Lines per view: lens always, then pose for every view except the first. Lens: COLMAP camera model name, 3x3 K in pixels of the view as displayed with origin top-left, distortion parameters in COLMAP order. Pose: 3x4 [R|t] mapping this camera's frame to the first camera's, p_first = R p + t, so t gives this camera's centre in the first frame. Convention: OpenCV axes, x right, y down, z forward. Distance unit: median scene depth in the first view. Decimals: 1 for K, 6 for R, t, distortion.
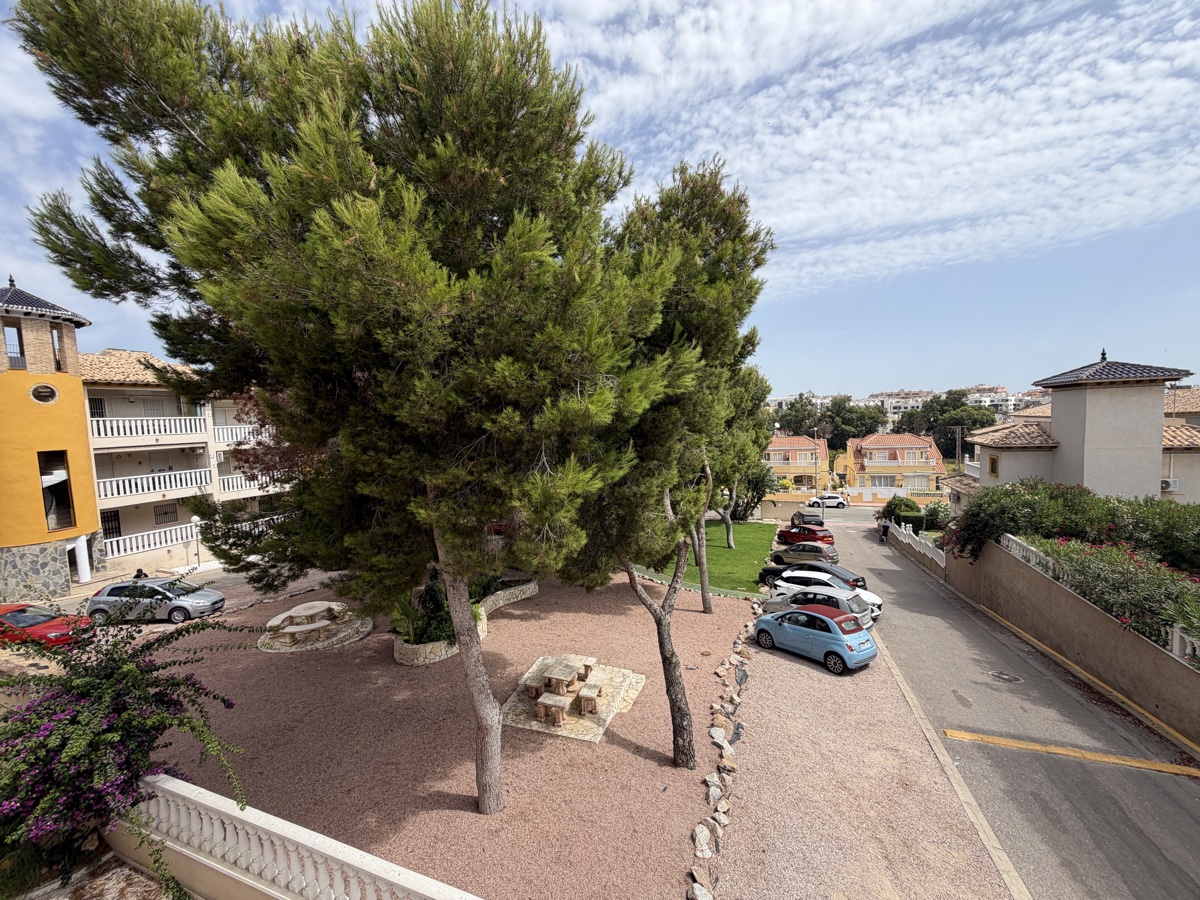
lens RADIAL K [[478.7, 0, 591.4], [0, 478.7, 450.7], [0, 0, 1]] dist [0.001141, 0.000357]
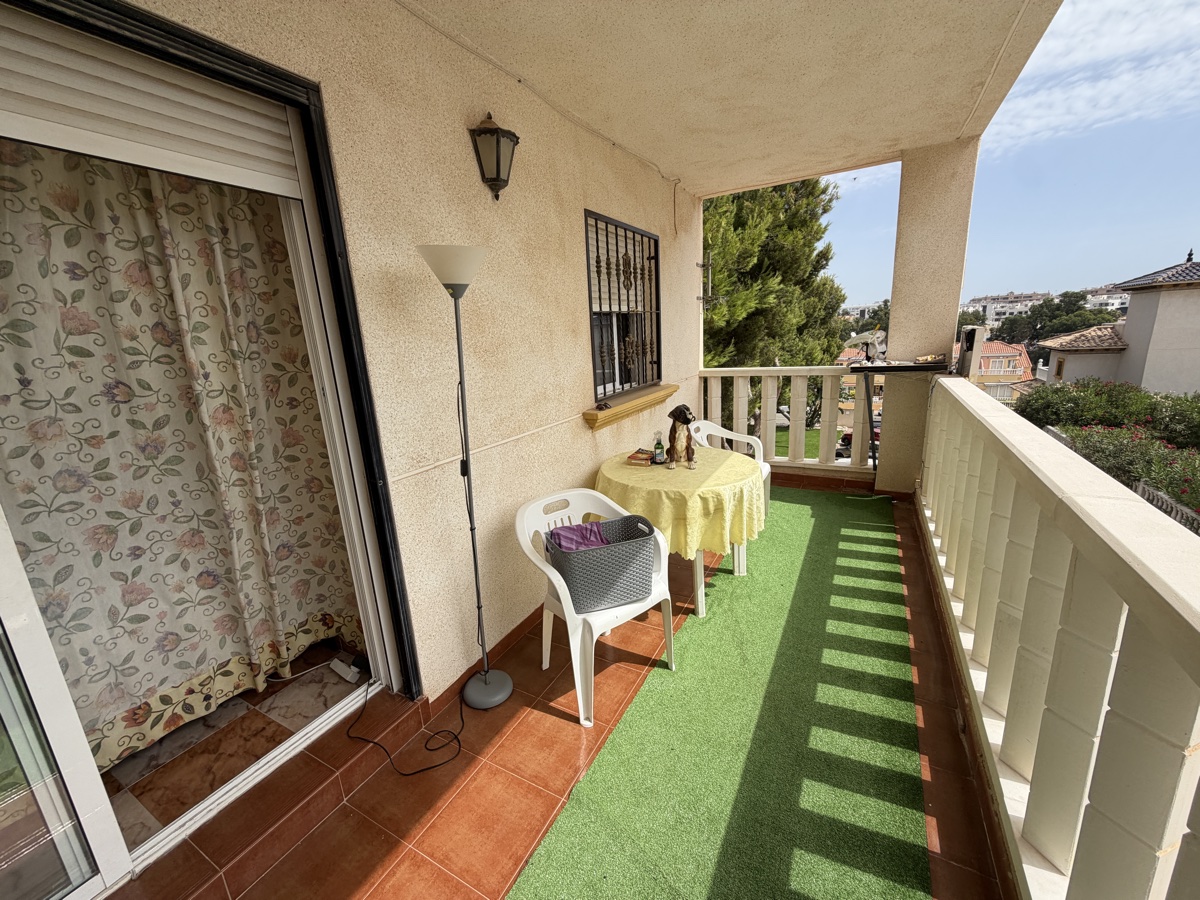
lens RADIAL K [[478.7, 0, 596.7], [0, 478.7, 450.0], [0, 0, 1]] dist [0.001141, 0.000357]
pose [[0.992900, 0.012917, -0.118247, -0.054265], [0.007738, 0.984966, 0.172573, 0.020994], [0.118698, -0.172262, 0.977873, -0.214755]]
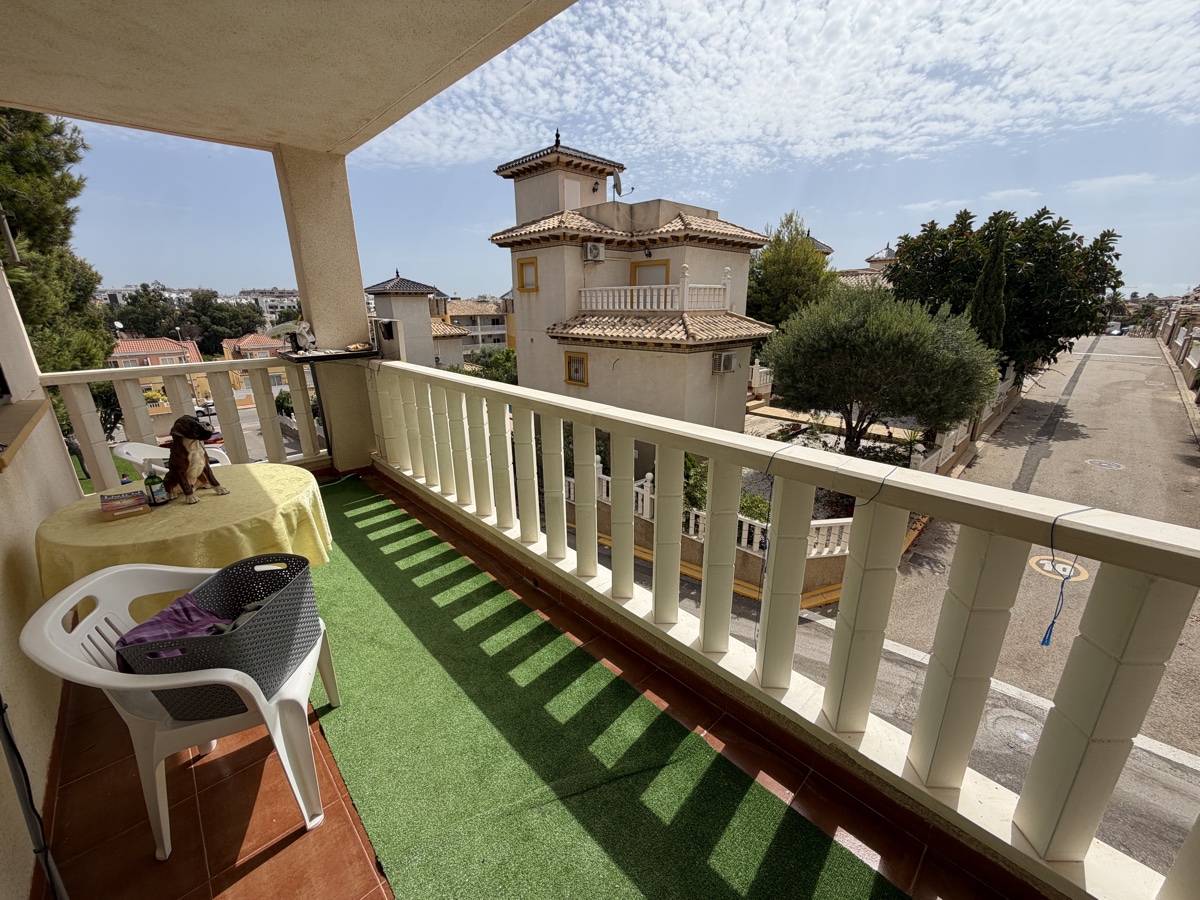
lens RADIAL K [[478.7, 0, 600.4], [0, 478.7, 449.1], [0, 0, 1]] dist [0.001141, 0.000357]
pose [[0.412815, -0.231832, 0.880817, -0.094454], [0.053477, 0.971565, 0.230655, 0.020186], [-0.909244, -0.048114, 0.413474, -0.201406]]
